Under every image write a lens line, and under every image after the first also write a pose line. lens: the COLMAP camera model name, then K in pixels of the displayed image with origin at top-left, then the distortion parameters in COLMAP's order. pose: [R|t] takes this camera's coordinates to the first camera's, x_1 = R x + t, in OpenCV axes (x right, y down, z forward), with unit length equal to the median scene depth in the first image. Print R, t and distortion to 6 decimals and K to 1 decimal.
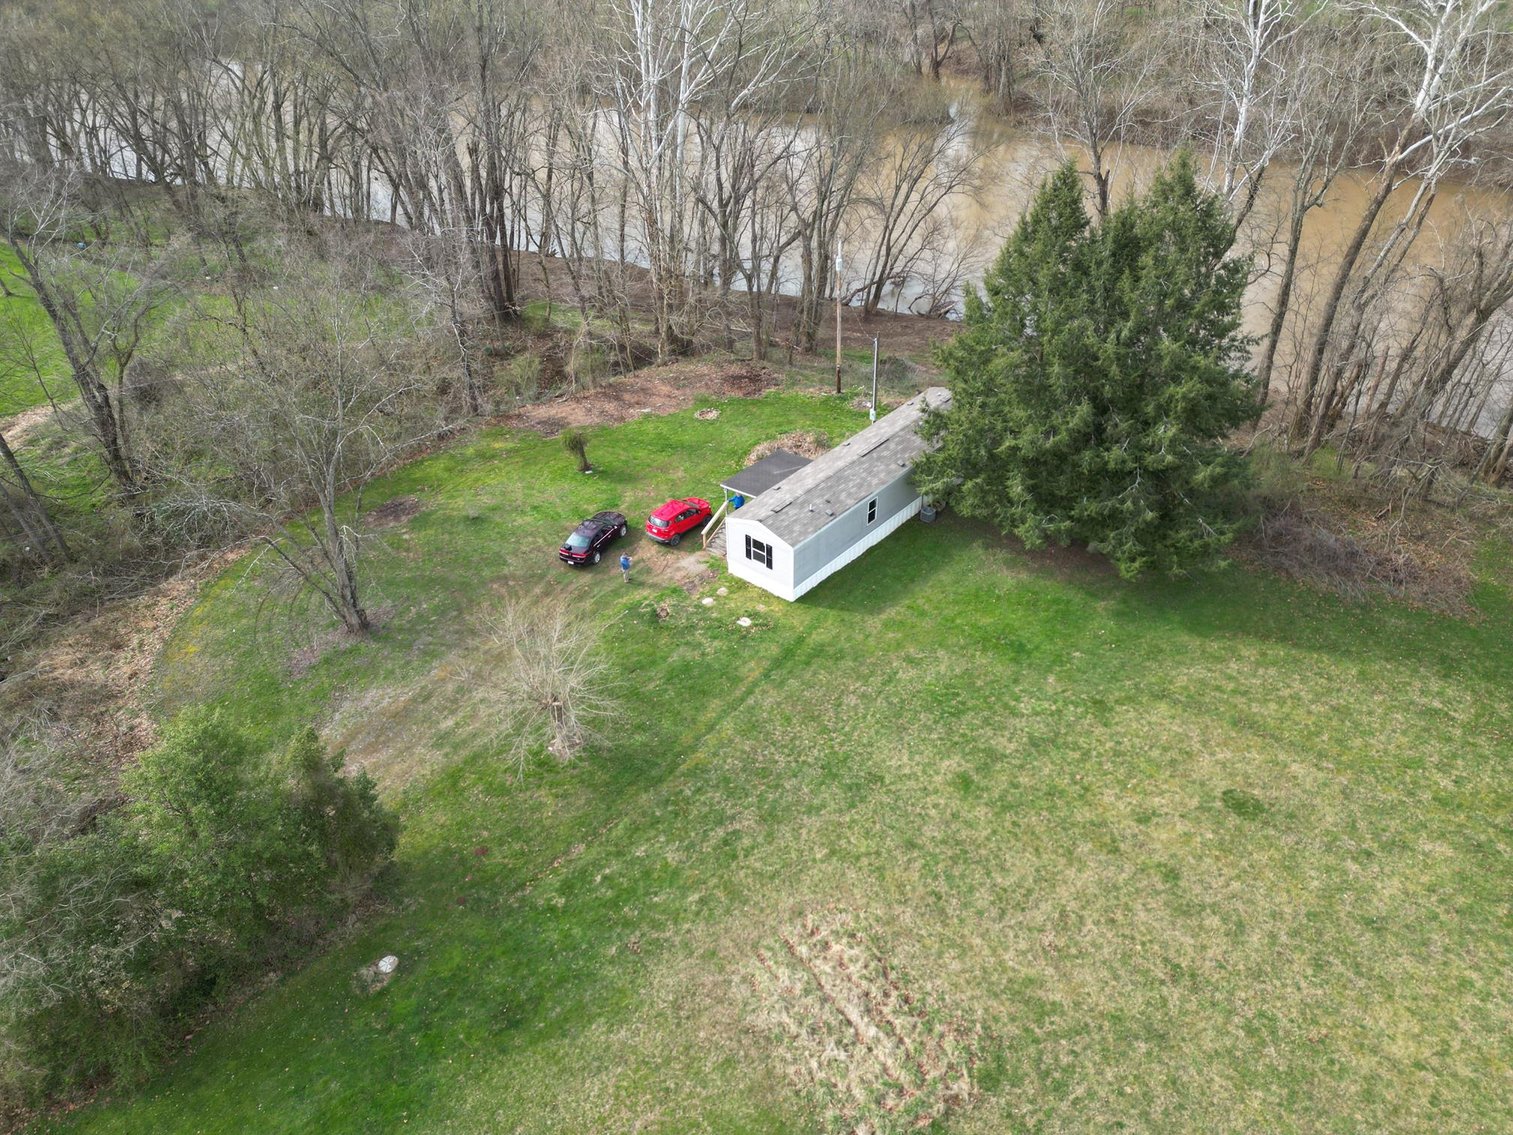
lens RADIAL K [[1047.6, 0, 757.3], [0, 1047.6, 564.0], [0, 0, 1]] dist [0.085853, -0.071673]
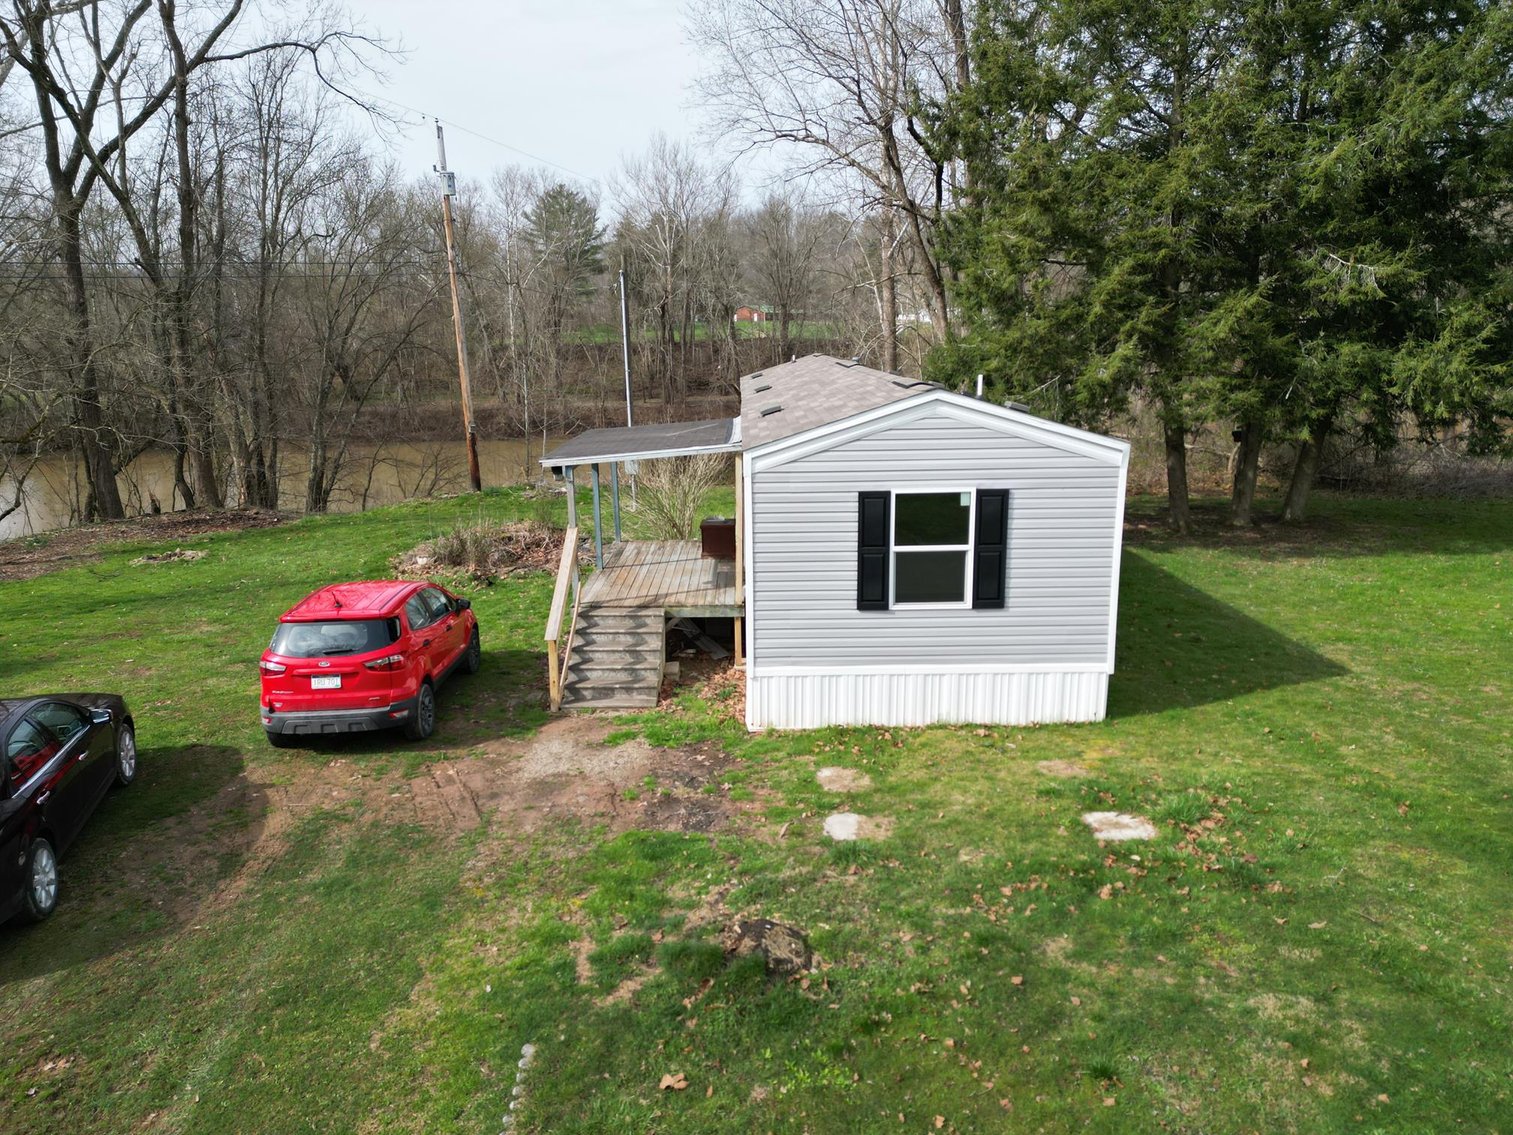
lens RADIAL K [[1047.6, 0, 758.5], [0, 1047.6, 572.5], [0, 0, 1]] dist [0.085853, -0.071673]
pose [[0.750167, -0.148130, 0.644443, -0.203180], [0.383537, 0.891372, -0.241569, 0.038990], [-0.538655, 0.428384, 0.725491, 0.970314]]
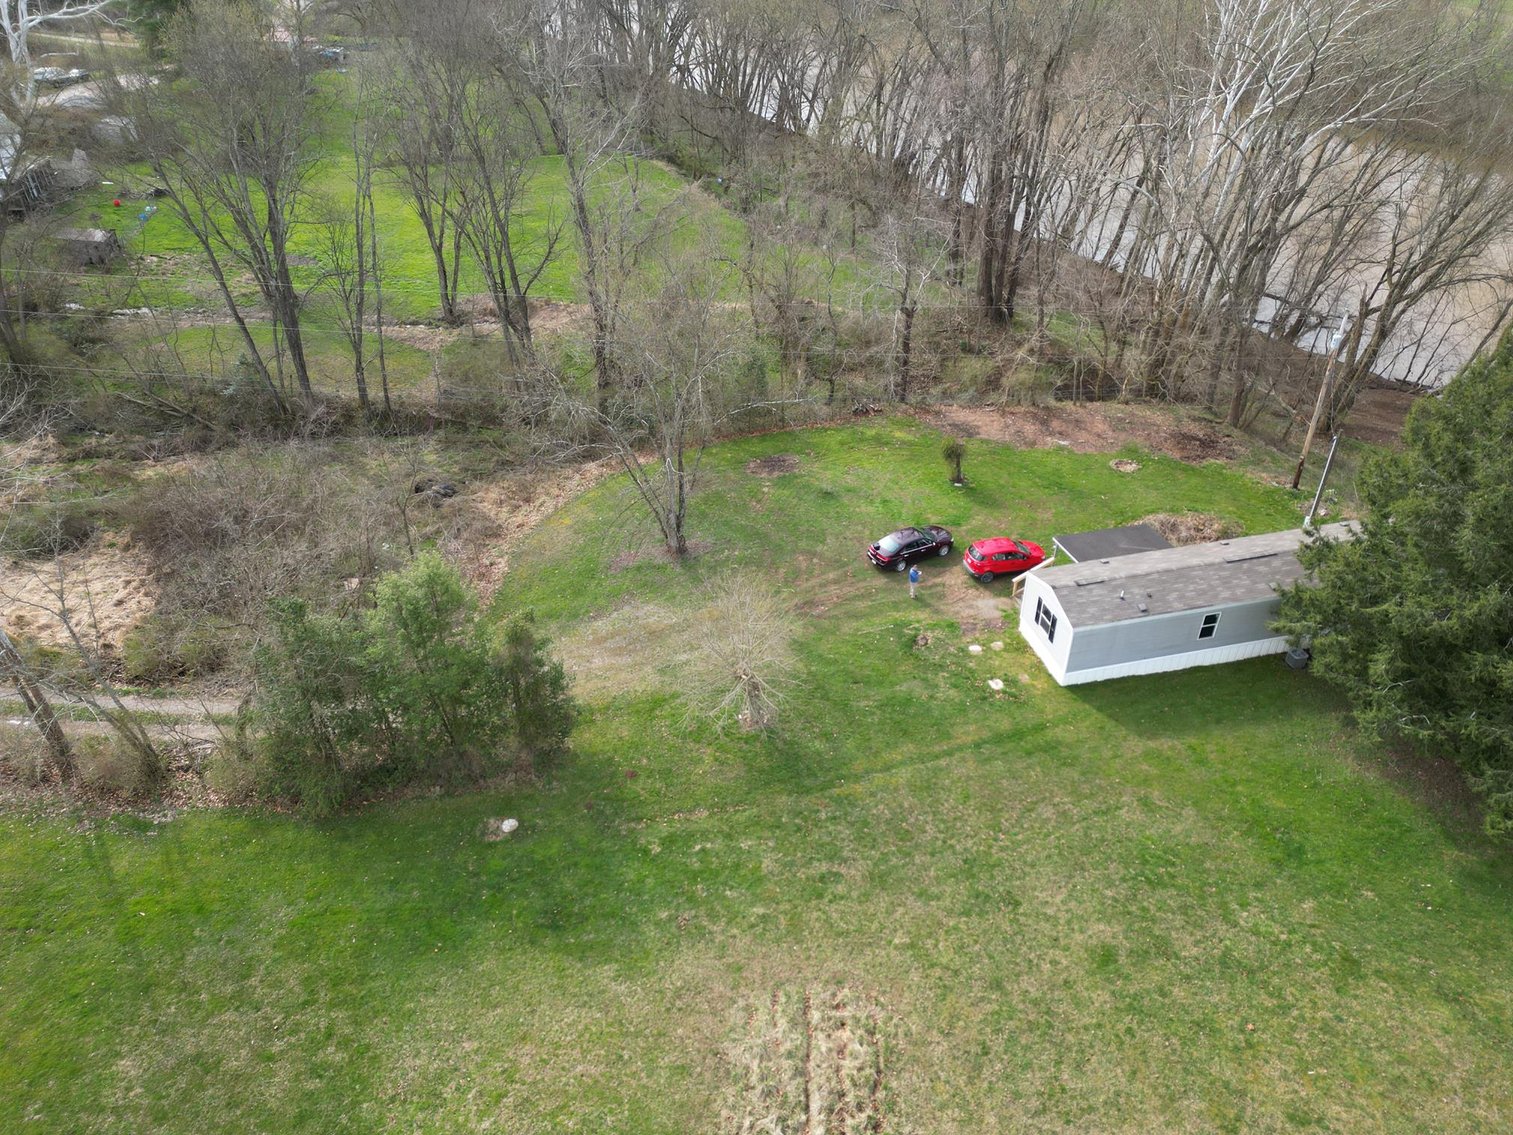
lens RADIAL K [[1047.6, 0, 757.7], [0, 1047.6, 569.5], [0, 0, 1]] dist [0.085853, -0.071673]
pose [[0.807904, 0.343718, -0.478696, 0.252112], [-0.338061, 0.935659, 0.101280, -0.068788], [0.482708, 0.080003, 0.872120, 0.092927]]
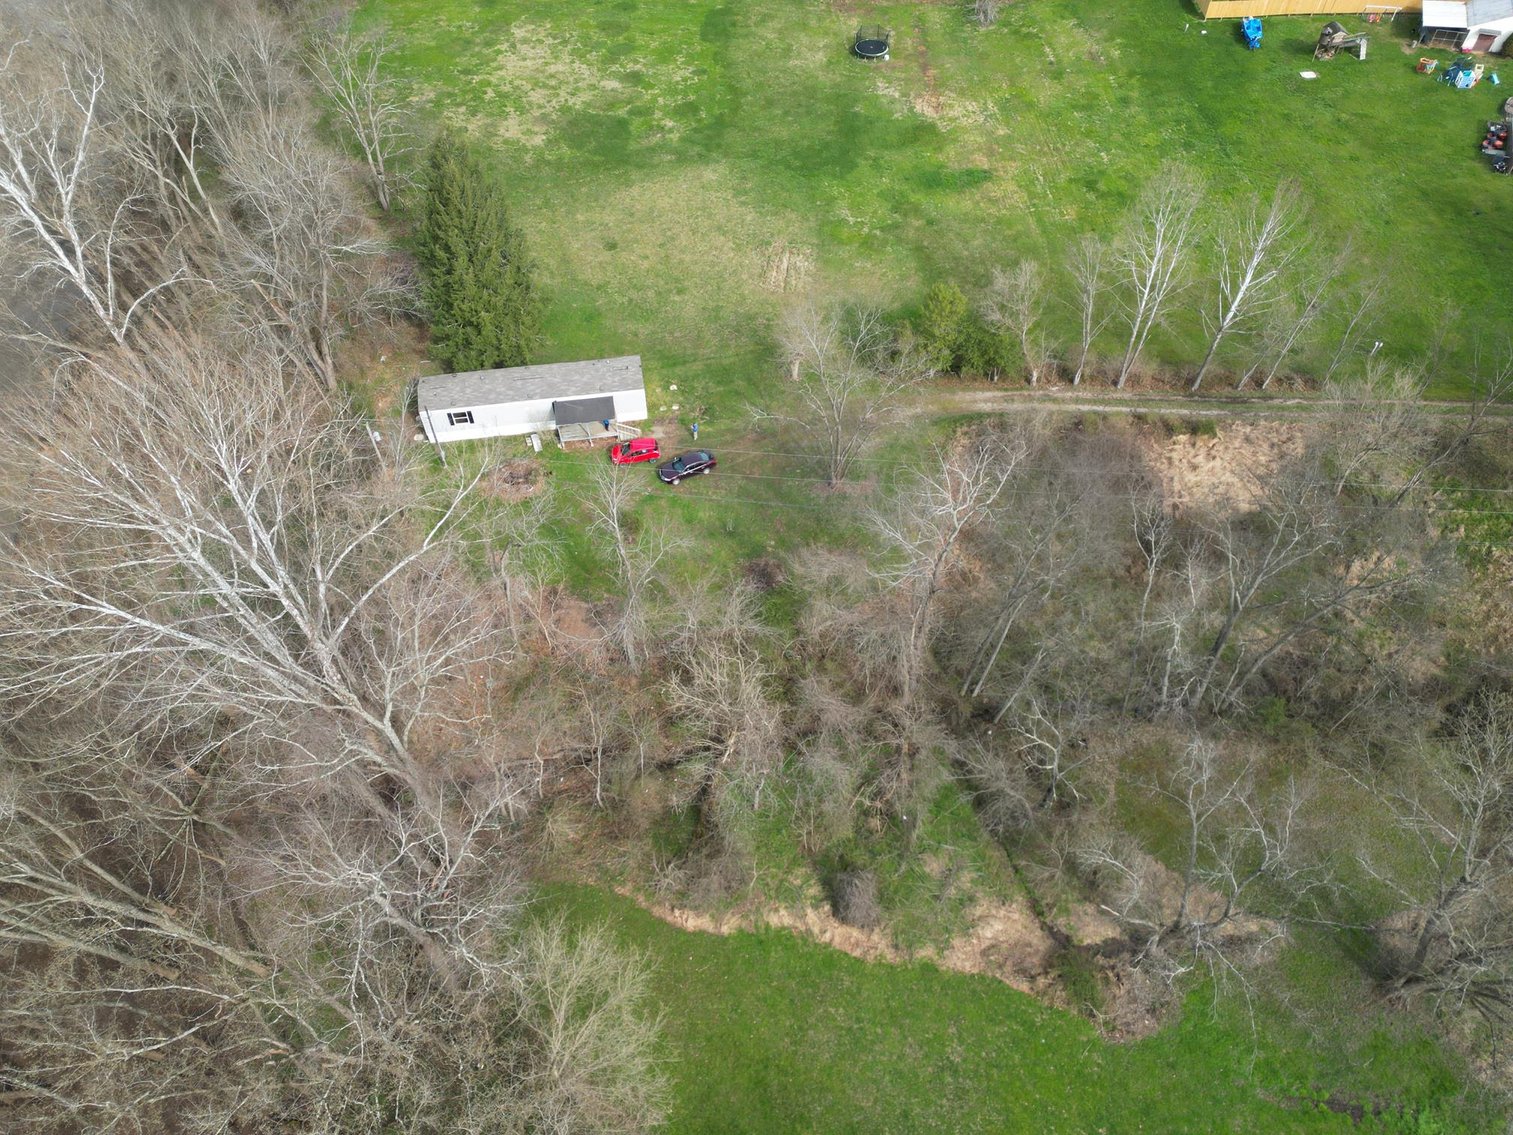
lens RADIAL K [[1047.6, 0, 761.4], [0, 1047.6, 572.0], [0, 0, 1]] dist [0.085853, -0.071673]
pose [[-0.758992, -0.502275, 0.414308, -1.186019], [0.388119, 0.161891, 0.907279, -1.691463], [-0.522777, 0.849418, 0.072068, 1.180263]]
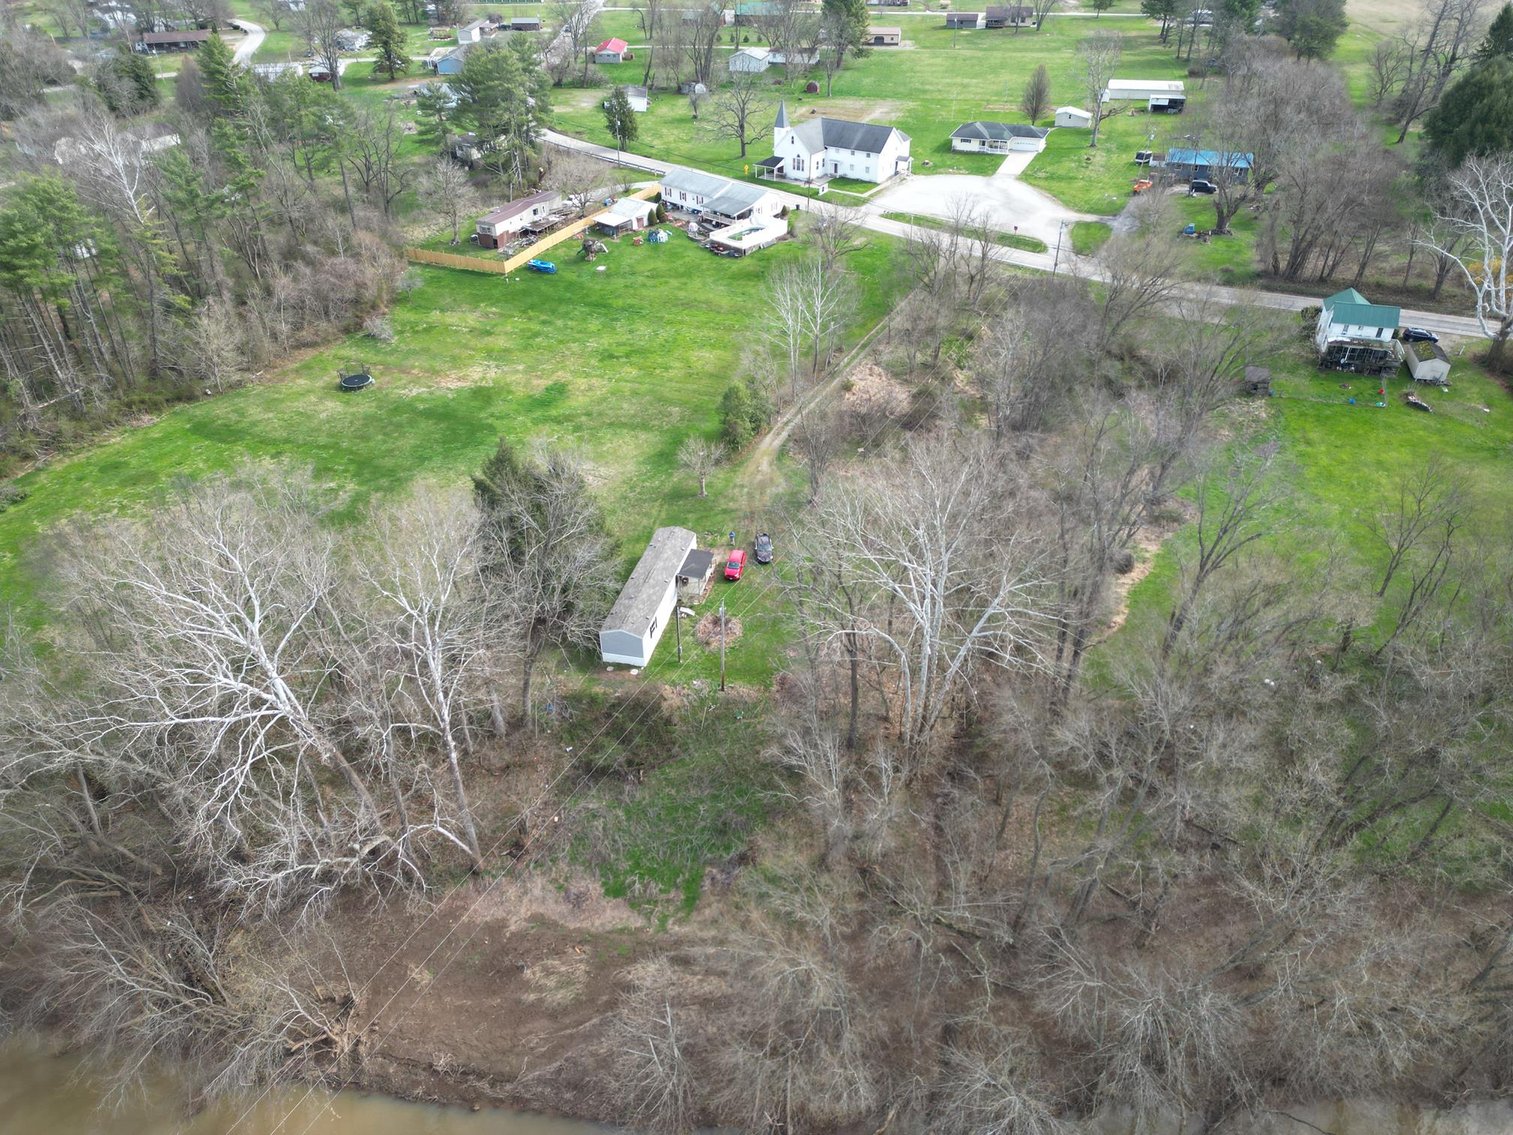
lens RADIAL K [[1047.6, 0, 761.4], [0, 1047.6, 567.8], [0, 0, 1]] dist [0.085853, -0.071673]
pose [[-0.883356, 0.280826, -0.375258, 0.787582], [-0.257157, 0.378978, 0.888958, -2.283753], [0.391857, 0.881767, -0.262556, 1.935252]]
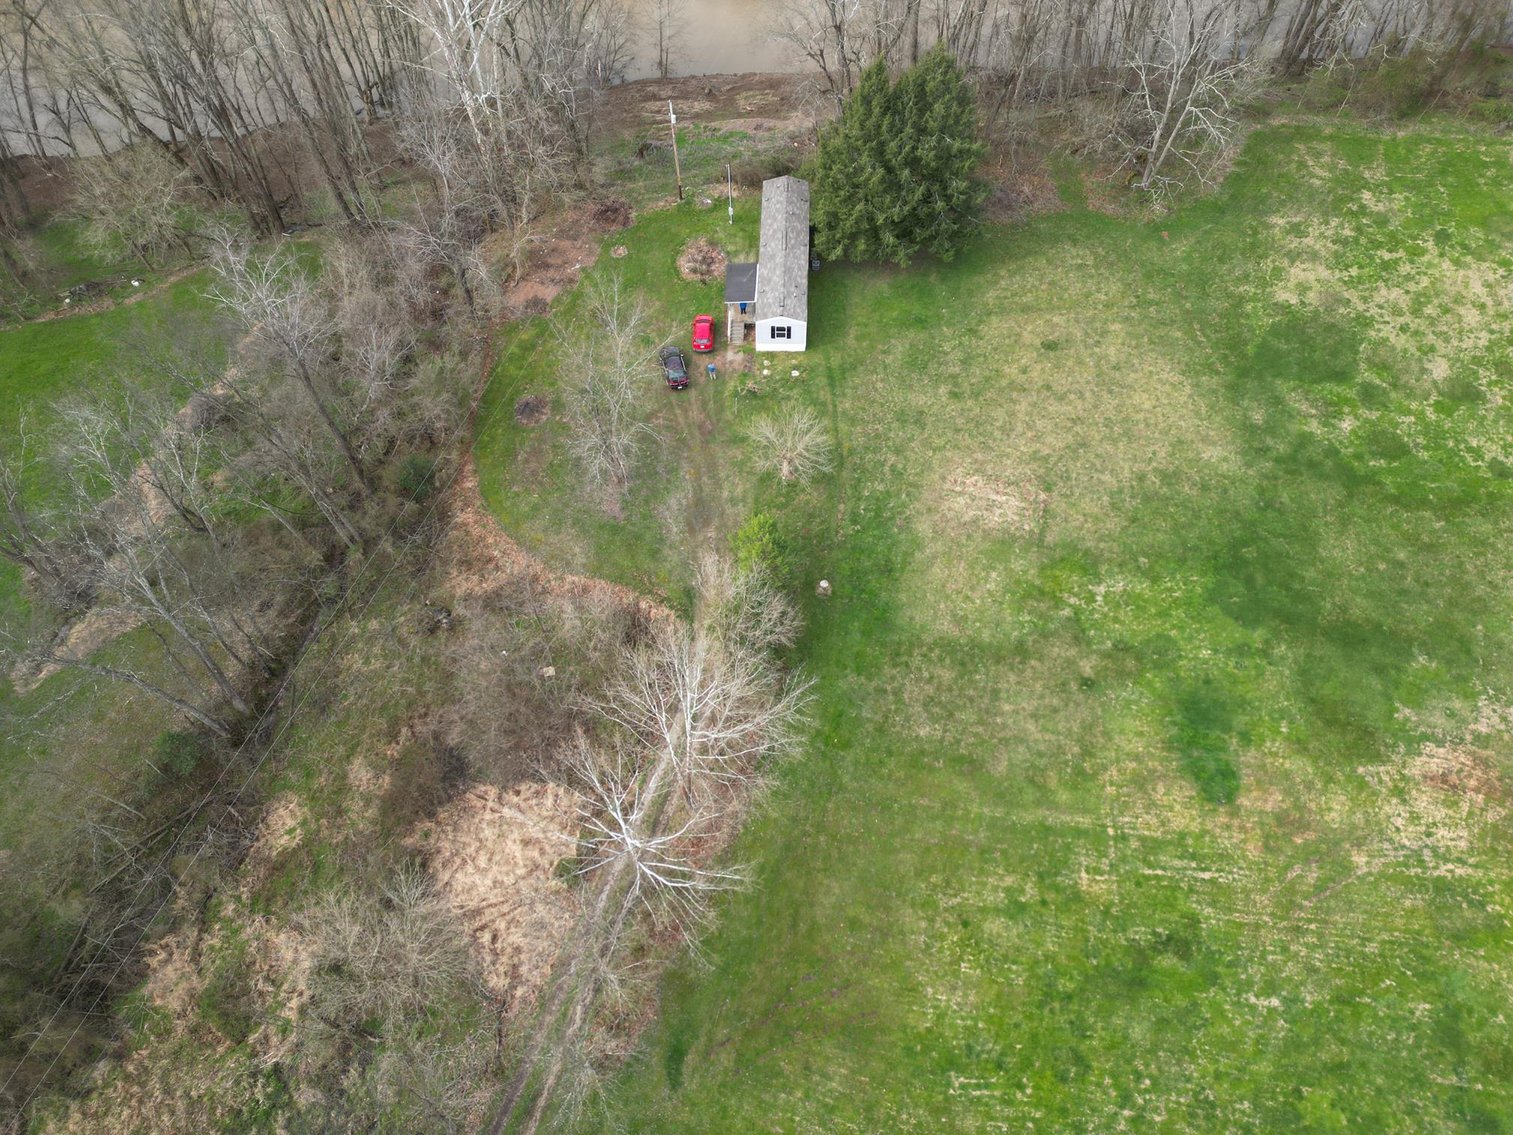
lens RADIAL K [[1047.6, 0, 754.9], [0, 1047.6, 568.3], [0, 0, 1]] dist [0.085853, -0.071673]
pose [[0.786327, -0.510818, 0.347499, -0.954760], [0.357736, 0.835041, 0.418009, -0.489182], [-0.503702, -0.204379, 0.839353, -0.597274]]
